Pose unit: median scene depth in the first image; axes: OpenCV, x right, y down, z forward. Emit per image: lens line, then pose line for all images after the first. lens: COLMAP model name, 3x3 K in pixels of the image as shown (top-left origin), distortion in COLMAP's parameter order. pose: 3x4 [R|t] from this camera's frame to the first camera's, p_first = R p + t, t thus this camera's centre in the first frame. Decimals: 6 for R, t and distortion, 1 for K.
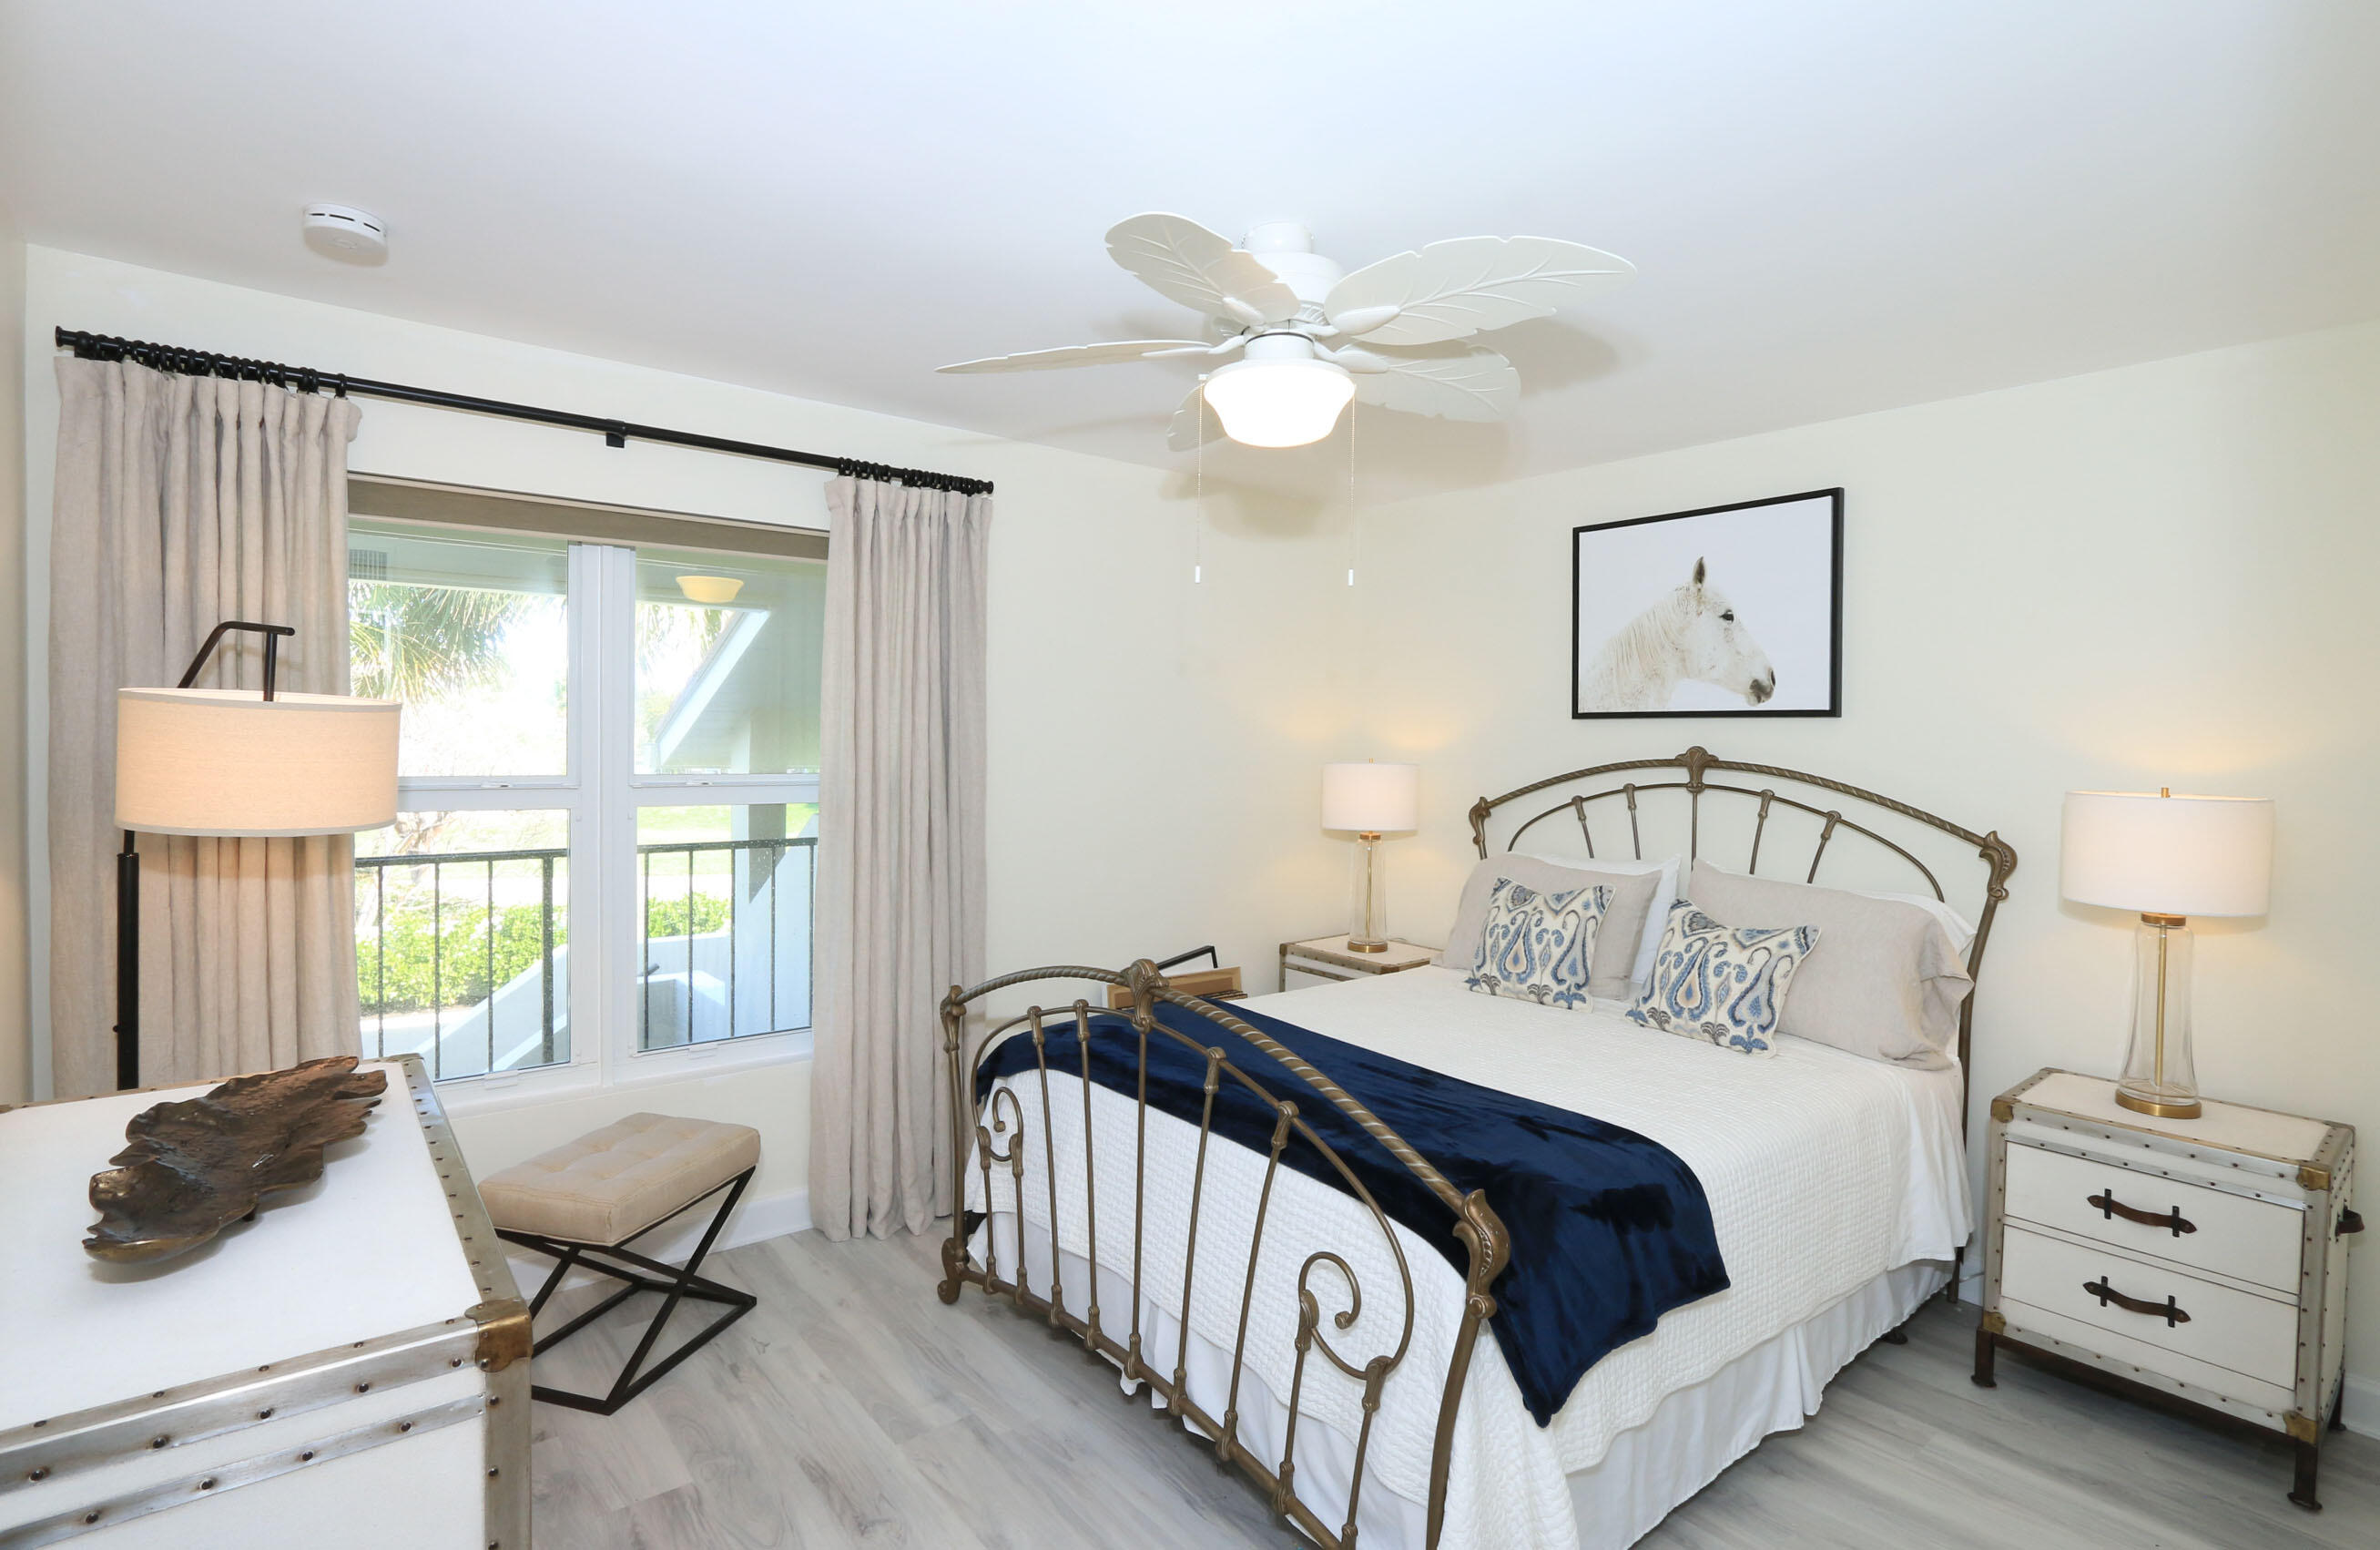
lens RADIAL K [[1155.2, 0, 1187.3], [0, 1155.2, 766.1], [0, 0, 1]] dist [-0.001566, -0.000080]
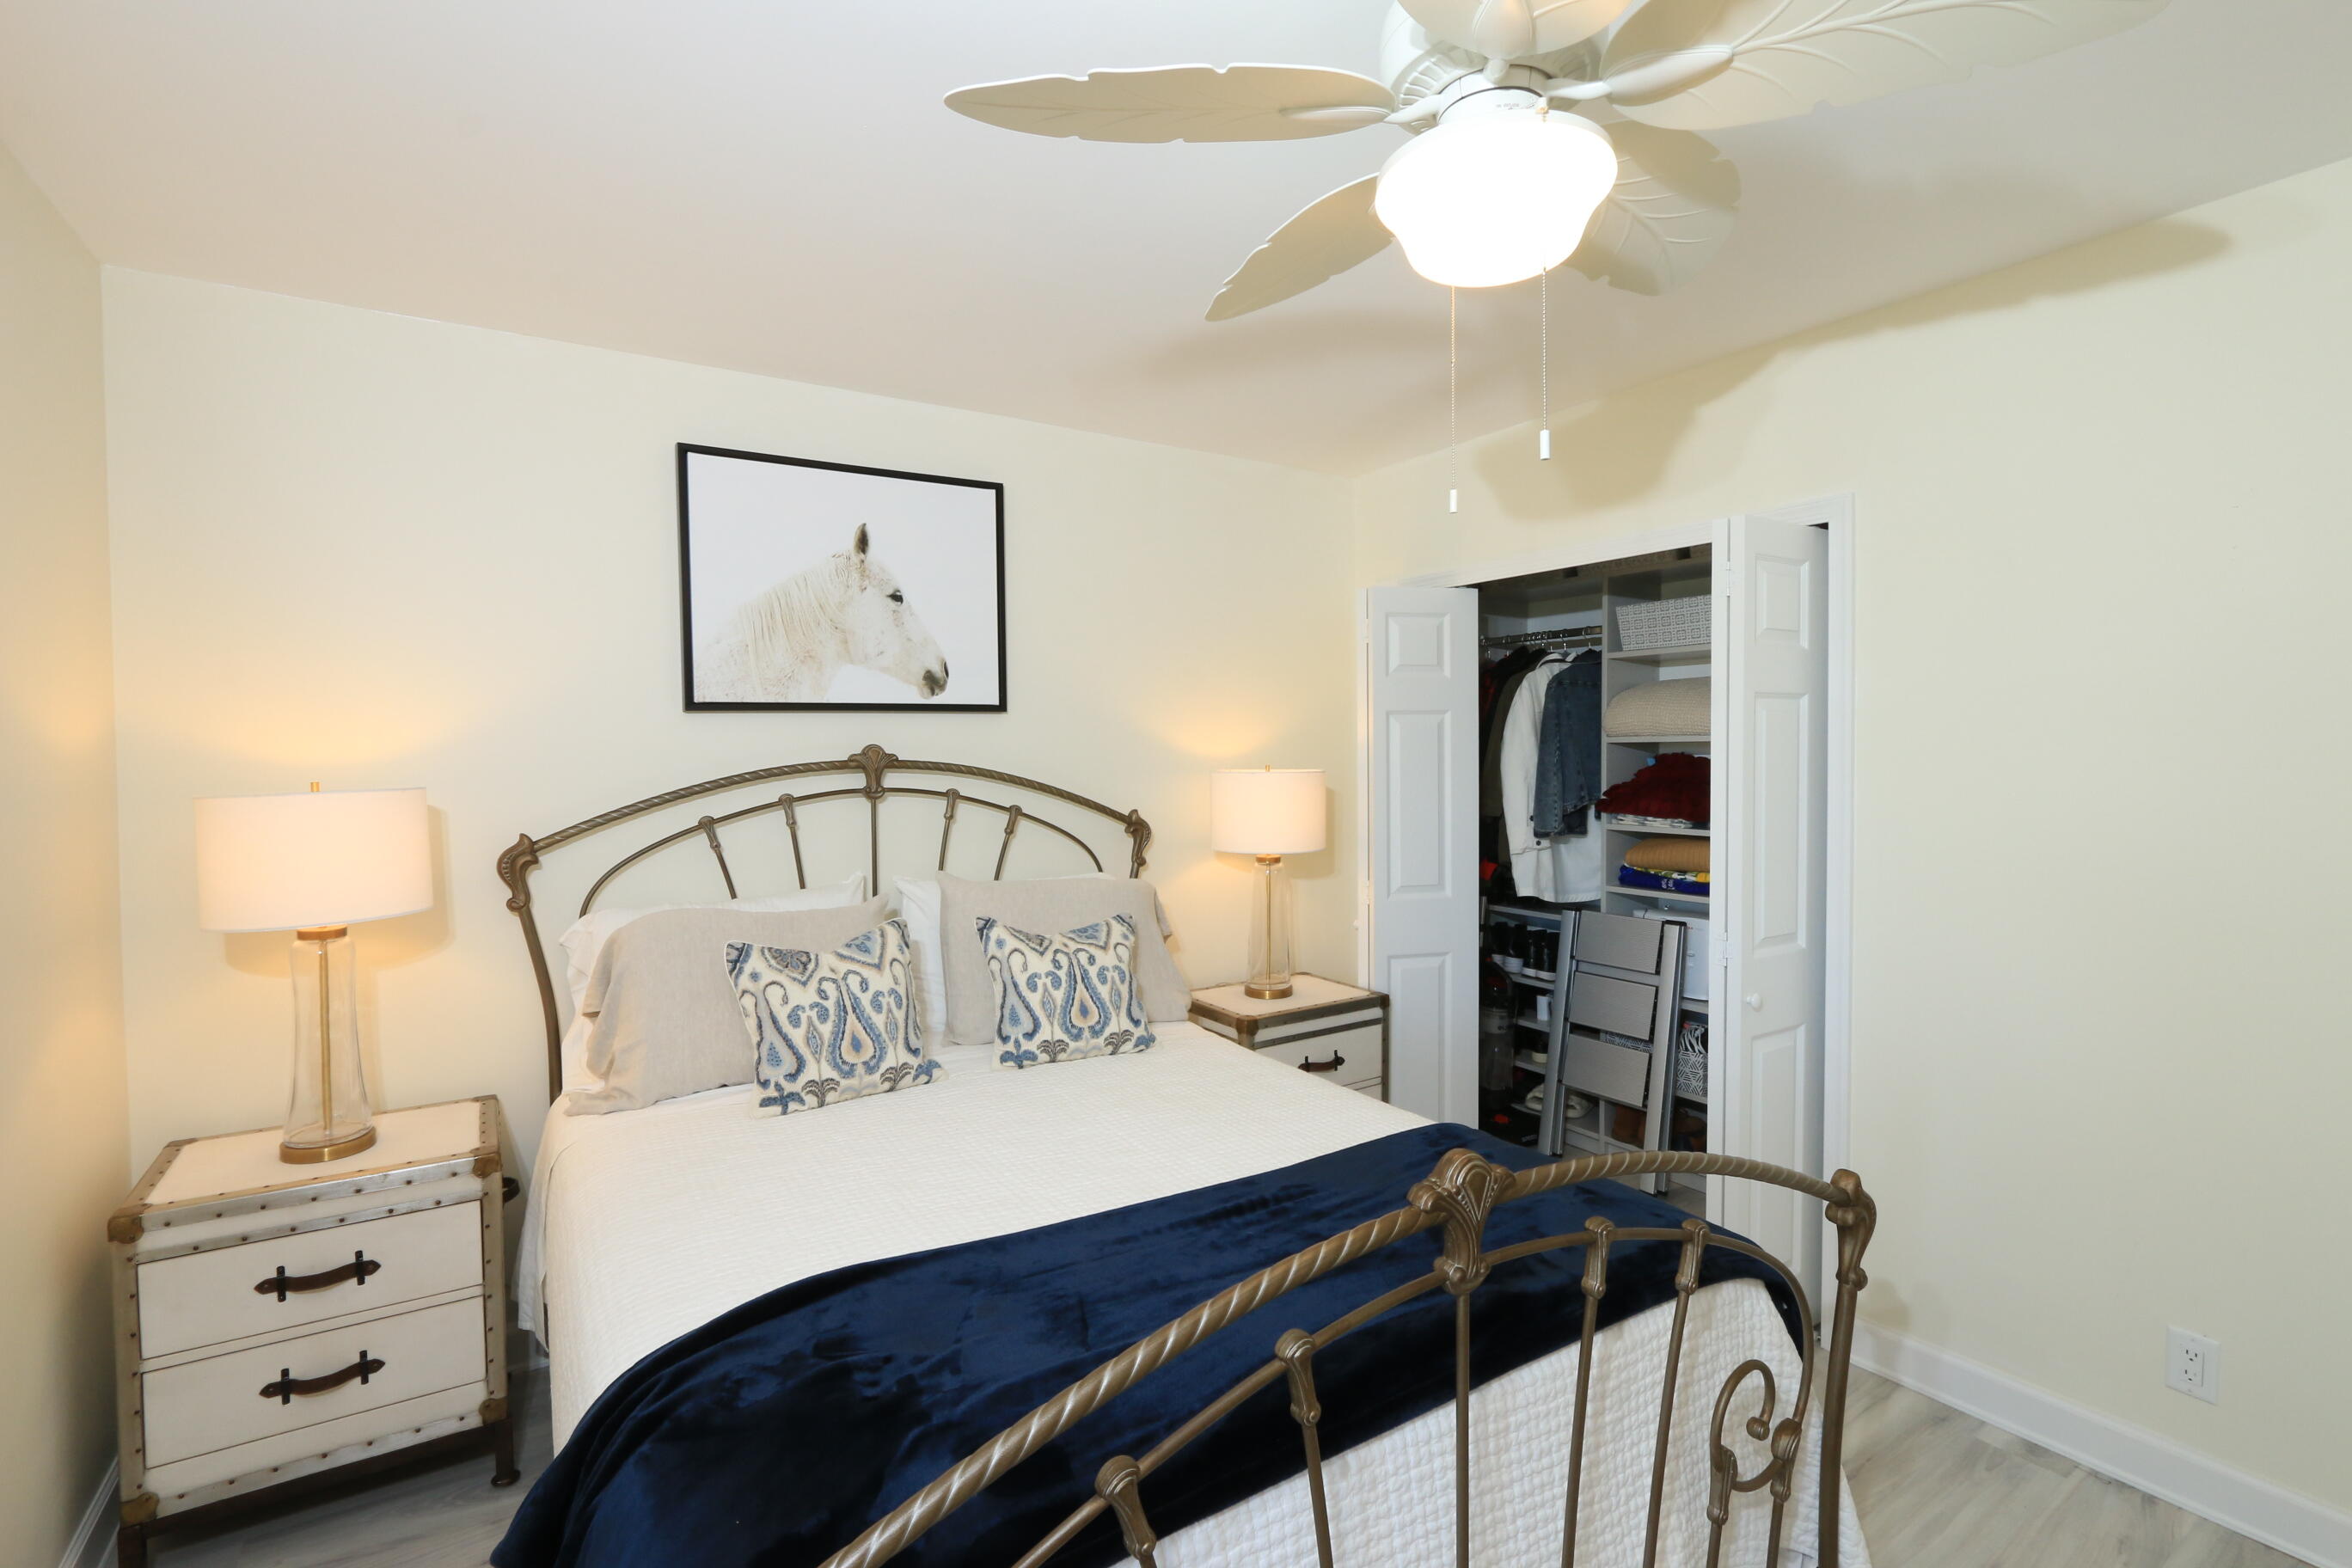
lens RADIAL K [[1074.8, 0, 1170.0], [0, 1074.8, 779.9], [0, 0, 1]] dist [-0.020228, 0.003046]
pose [[0.112388, -0.033905, 0.993086, -0.326214], [0.048346, 0.998421, 0.028616, -0.003216], [-0.992488, 0.044796, 0.113849, 0.701747]]
